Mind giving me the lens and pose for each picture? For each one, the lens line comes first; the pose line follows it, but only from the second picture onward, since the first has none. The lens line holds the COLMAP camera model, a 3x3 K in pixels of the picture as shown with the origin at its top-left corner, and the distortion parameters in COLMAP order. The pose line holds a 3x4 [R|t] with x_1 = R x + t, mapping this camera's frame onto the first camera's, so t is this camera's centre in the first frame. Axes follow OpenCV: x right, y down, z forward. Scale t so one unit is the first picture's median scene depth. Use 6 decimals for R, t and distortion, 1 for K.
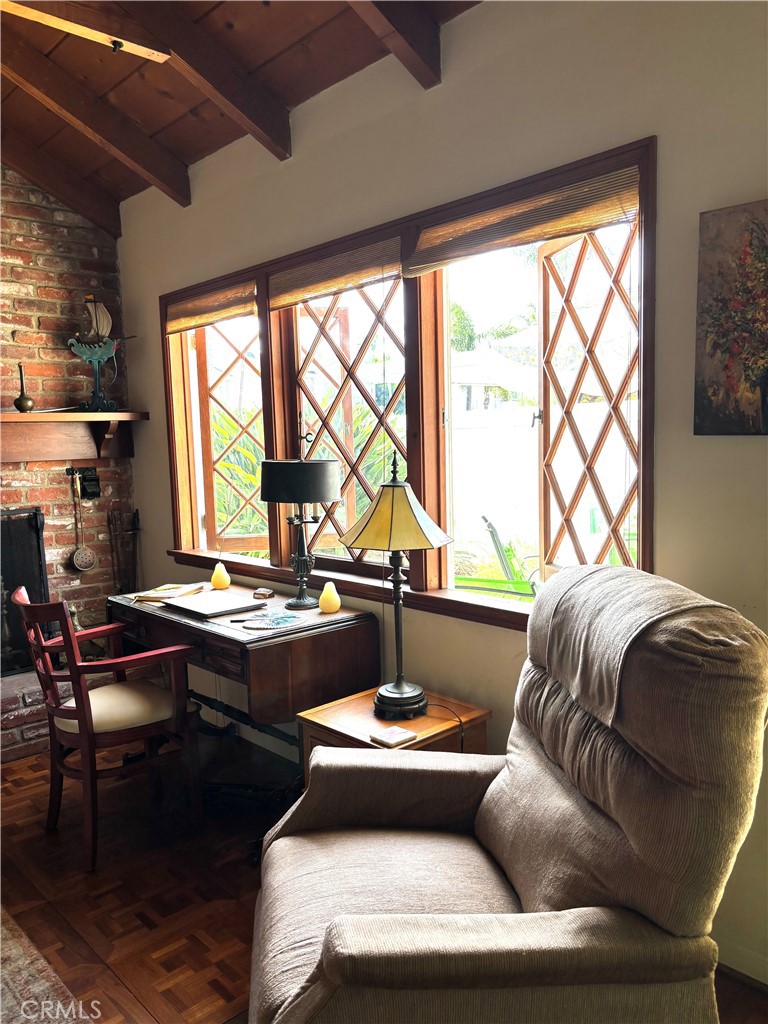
lens RADIAL K [[780.9, 0, 384.2], [0, 780.9, 524.5], [0, 0, 1]] dist [0.041652, -0.046444]
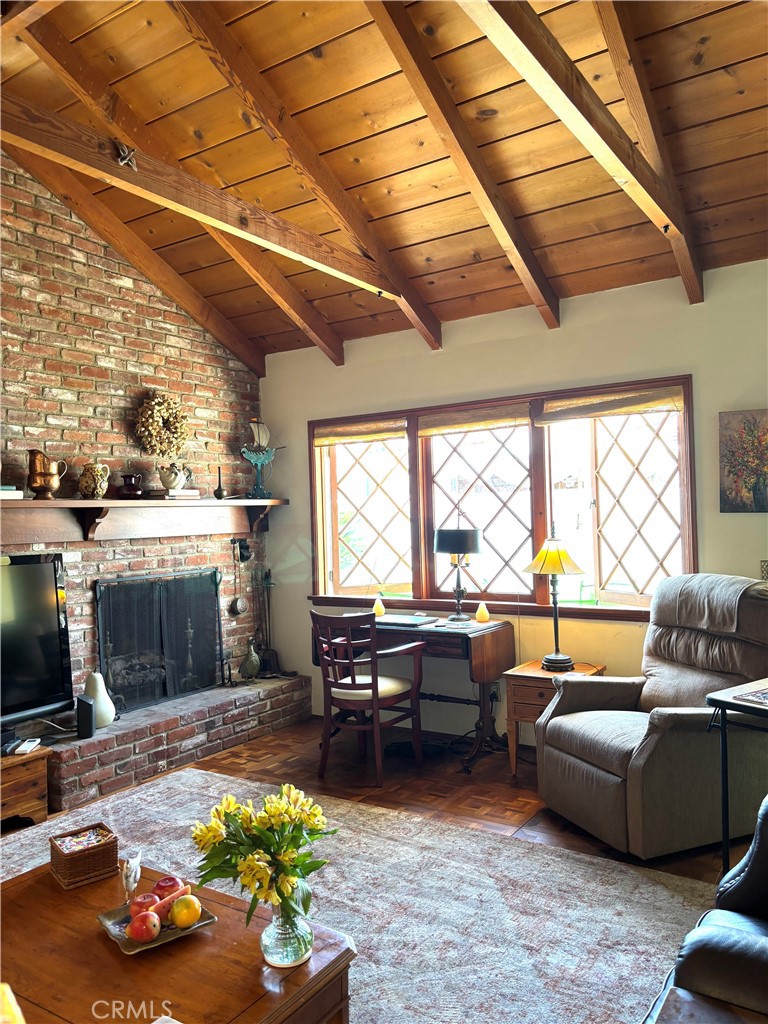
lens RADIAL K [[781.5, 0, 384.0], [0, 781.5, 512.0], [0, 0, 1]] dist [0.026288, -0.005042]
pose [[0.971504, 0.000904, 0.237019, -0.506644], [0.028449, 0.992319, -0.120392, 0.058290], [-0.235308, 0.123704, 0.964016, -0.424679]]
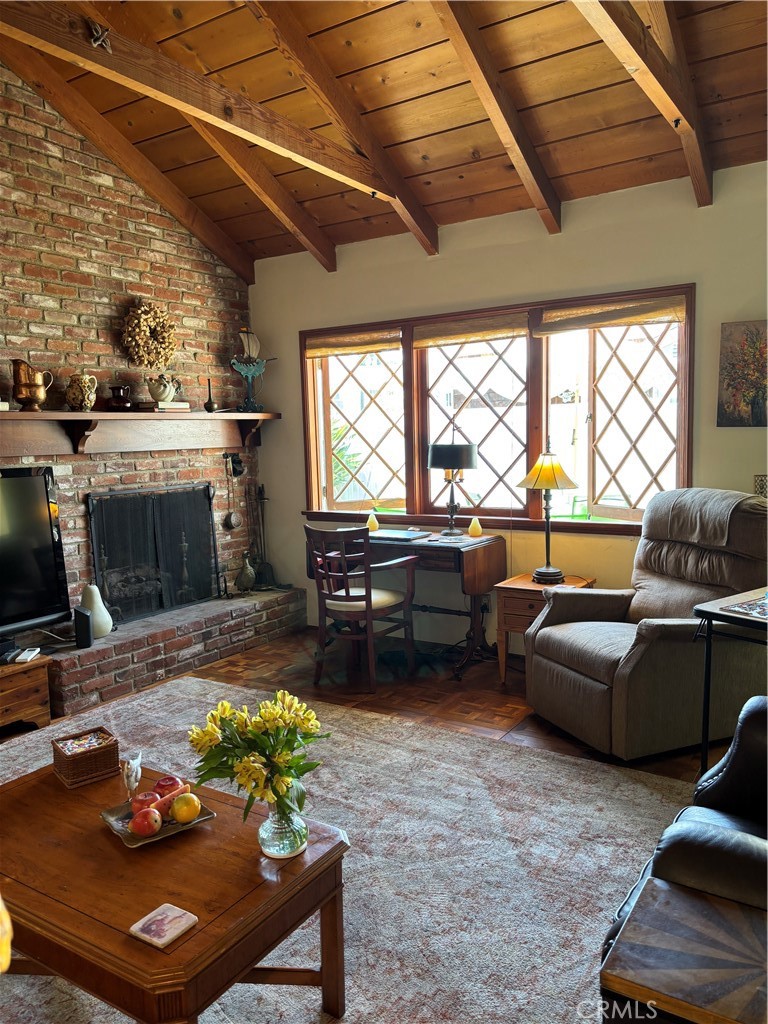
lens RADIAL K [[780.9, 0, 384.2], [0, 780.9, 524.5], [0, 0, 1]] dist [0.041652, -0.046444]
pose [[0.969627, -0.026880, 0.243109, -0.504973], [0.026871, 0.999633, 0.003352, 0.059498], [-0.243110, 0.003283, 0.969993, -0.420469]]
